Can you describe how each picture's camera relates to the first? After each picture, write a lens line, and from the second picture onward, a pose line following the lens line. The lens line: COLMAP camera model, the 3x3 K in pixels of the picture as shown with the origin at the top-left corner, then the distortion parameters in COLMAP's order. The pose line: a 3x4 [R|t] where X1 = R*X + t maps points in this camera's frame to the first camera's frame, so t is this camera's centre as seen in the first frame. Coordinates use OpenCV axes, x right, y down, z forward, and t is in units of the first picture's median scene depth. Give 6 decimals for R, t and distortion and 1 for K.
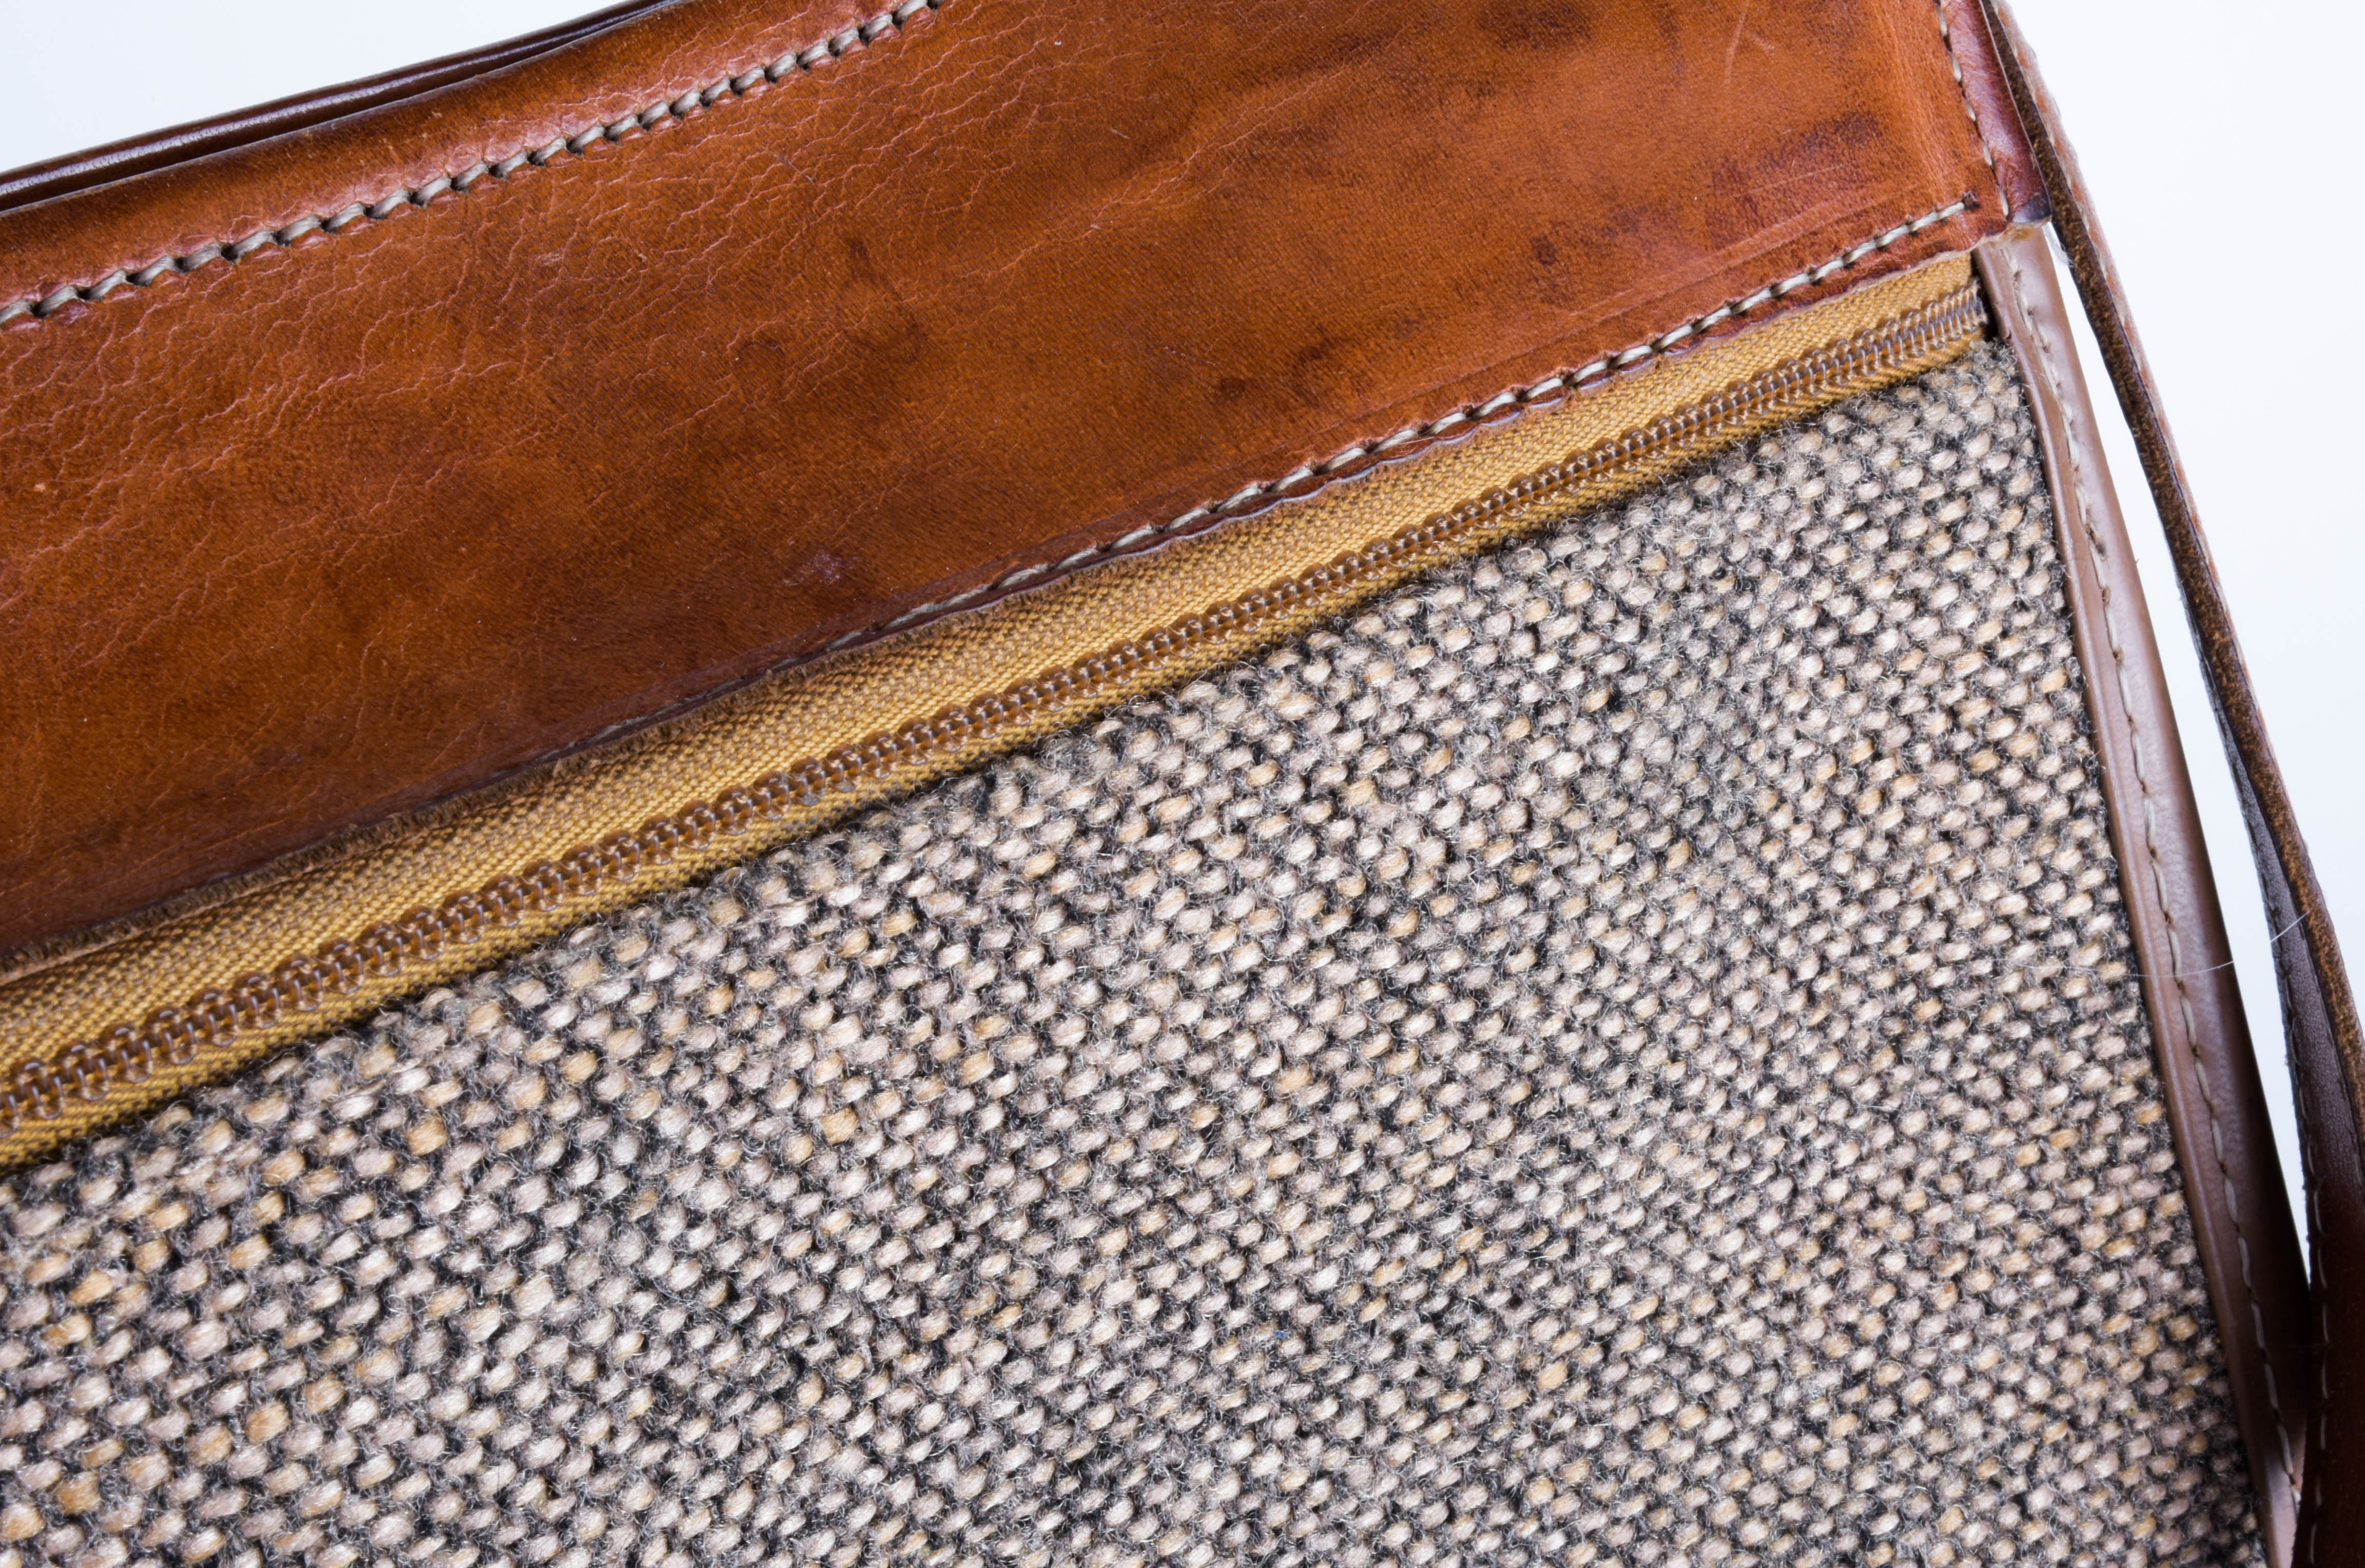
lens RADIAL K [[3928.5, 0, 1202.2], [0, 3928.5, 805.1], [0, 0, 1]] dist [-0.015388, 0.000000]
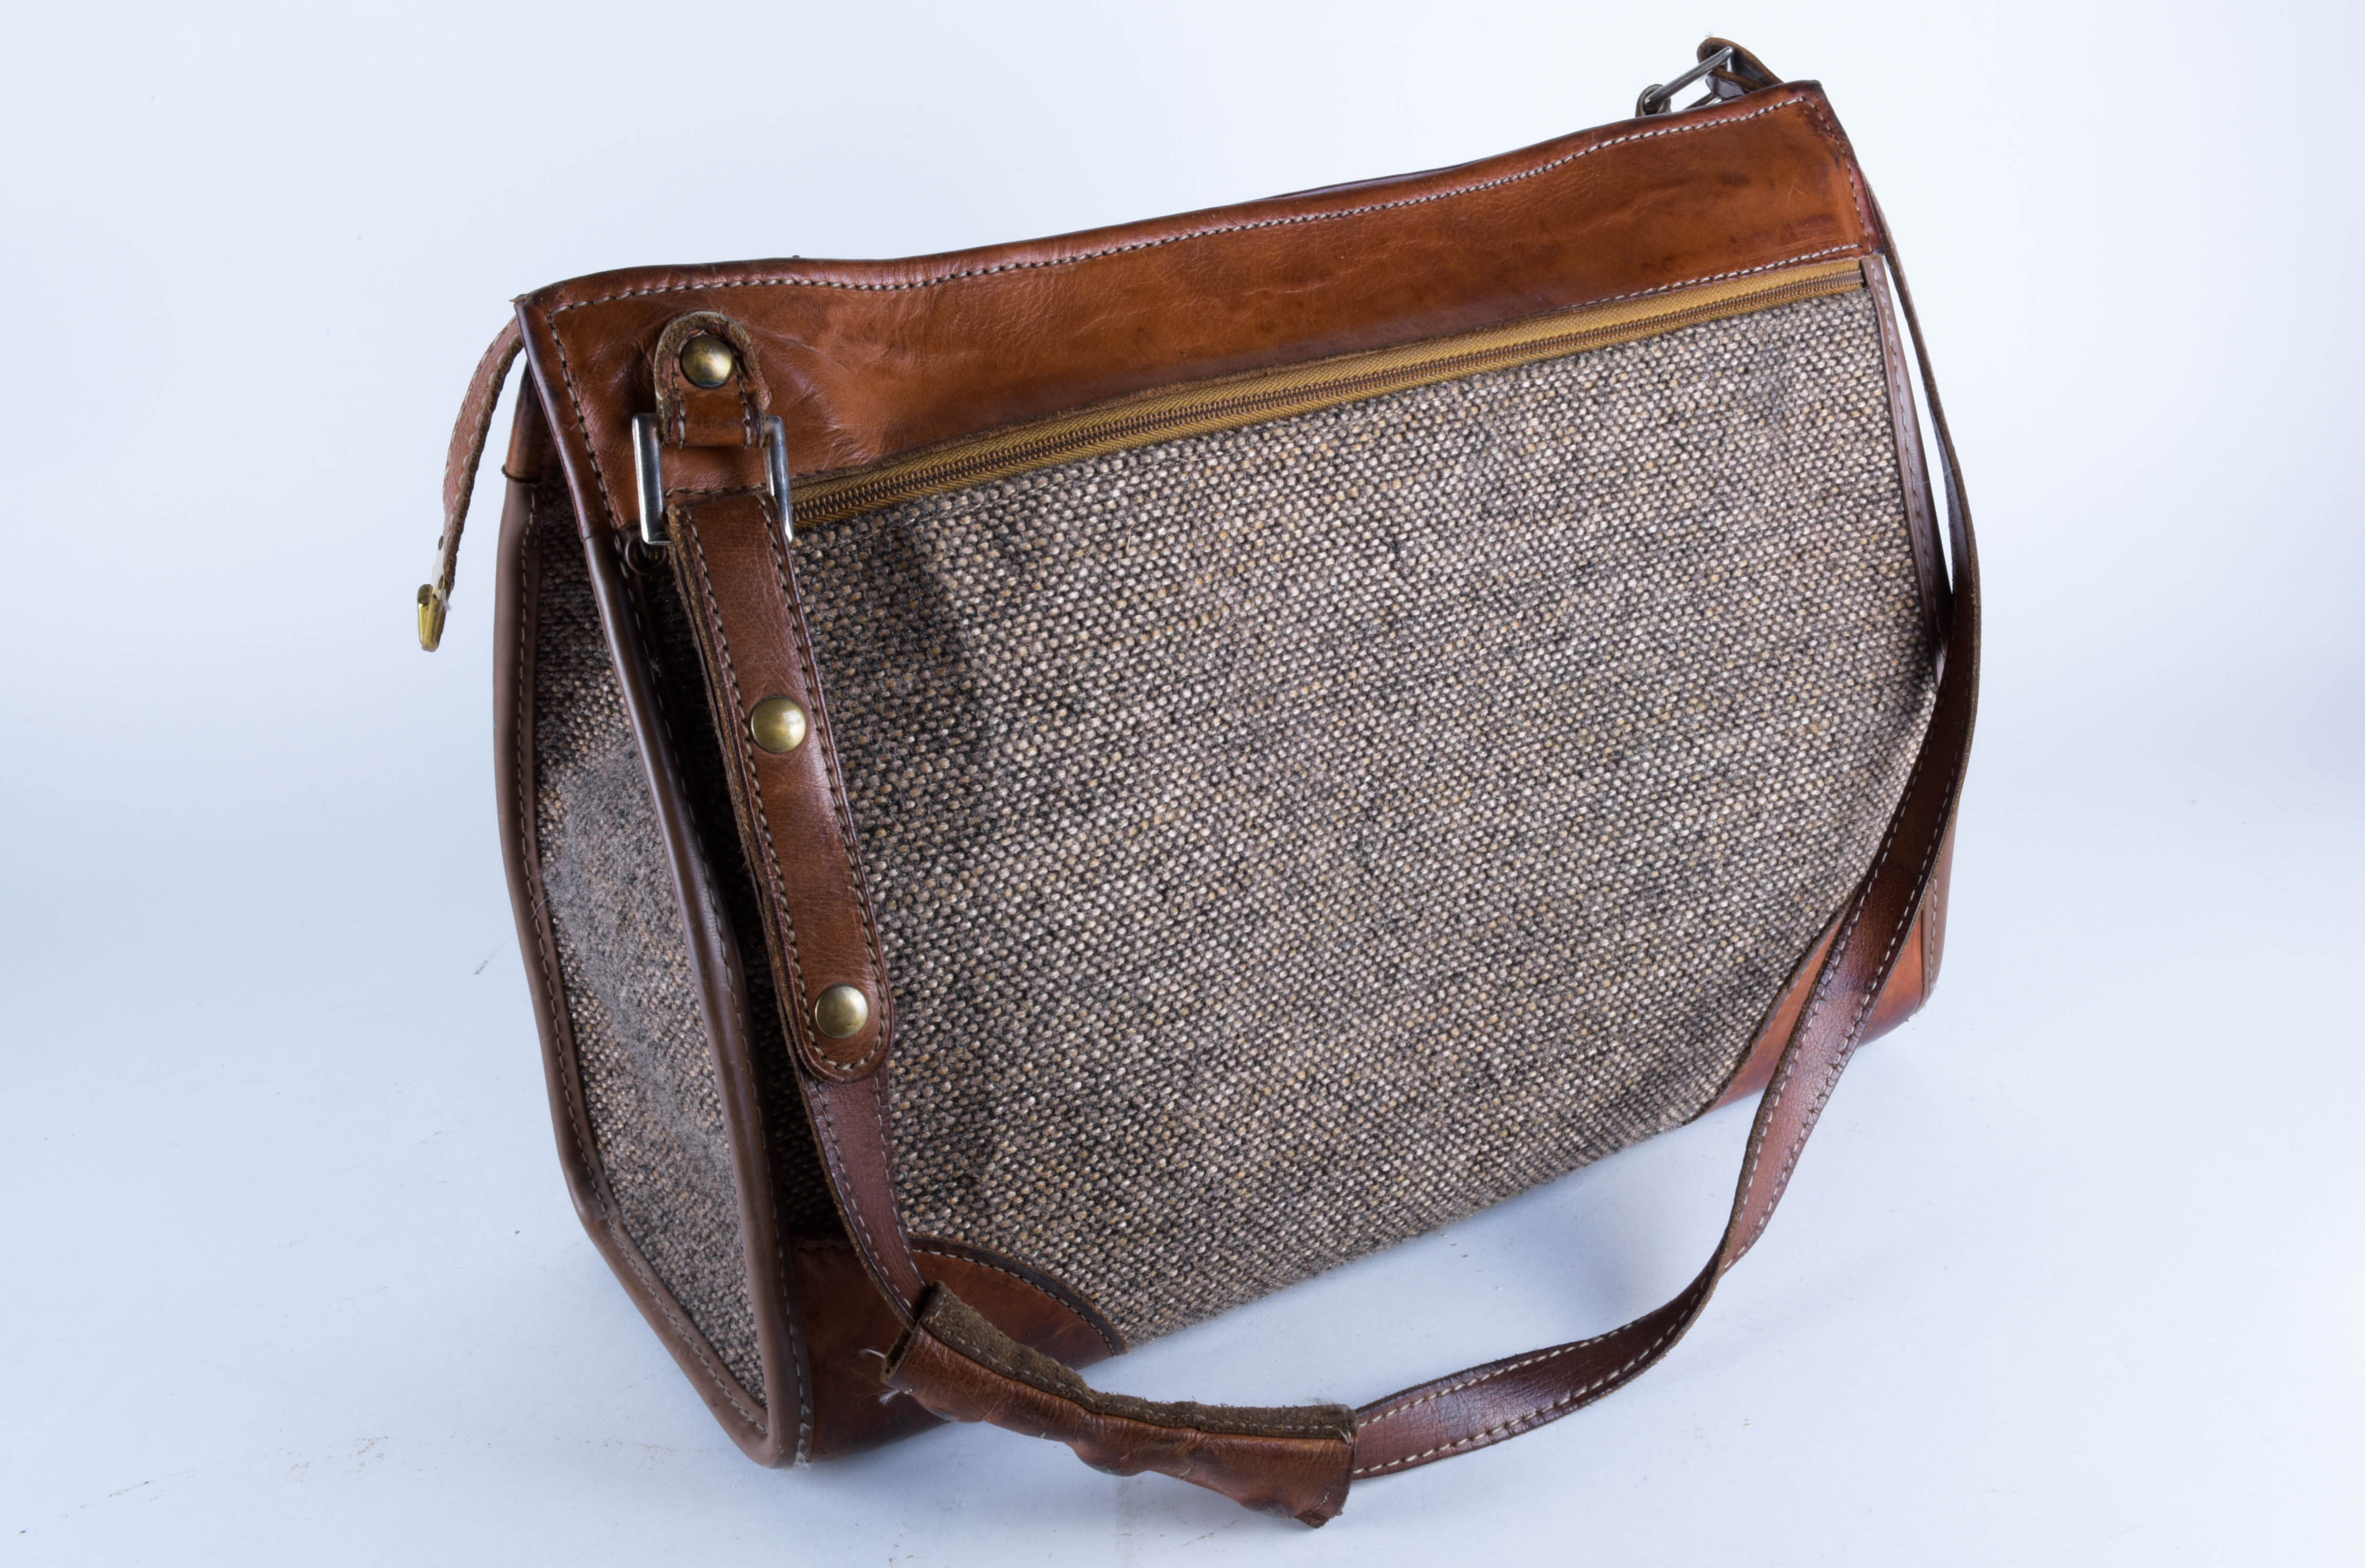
lens RADIAL K [[2406.3, 0, 1189.7], [0, 2406.3, 792.0], [0, 0, 1]] dist [-0.010729, 0.000000]
pose [[0.993525, 0.062816, -0.094667, -0.166003], [-0.068363, 0.996057, -0.056537, 0.519856], [0.090742, 0.062643, 0.993902, -1.182887]]
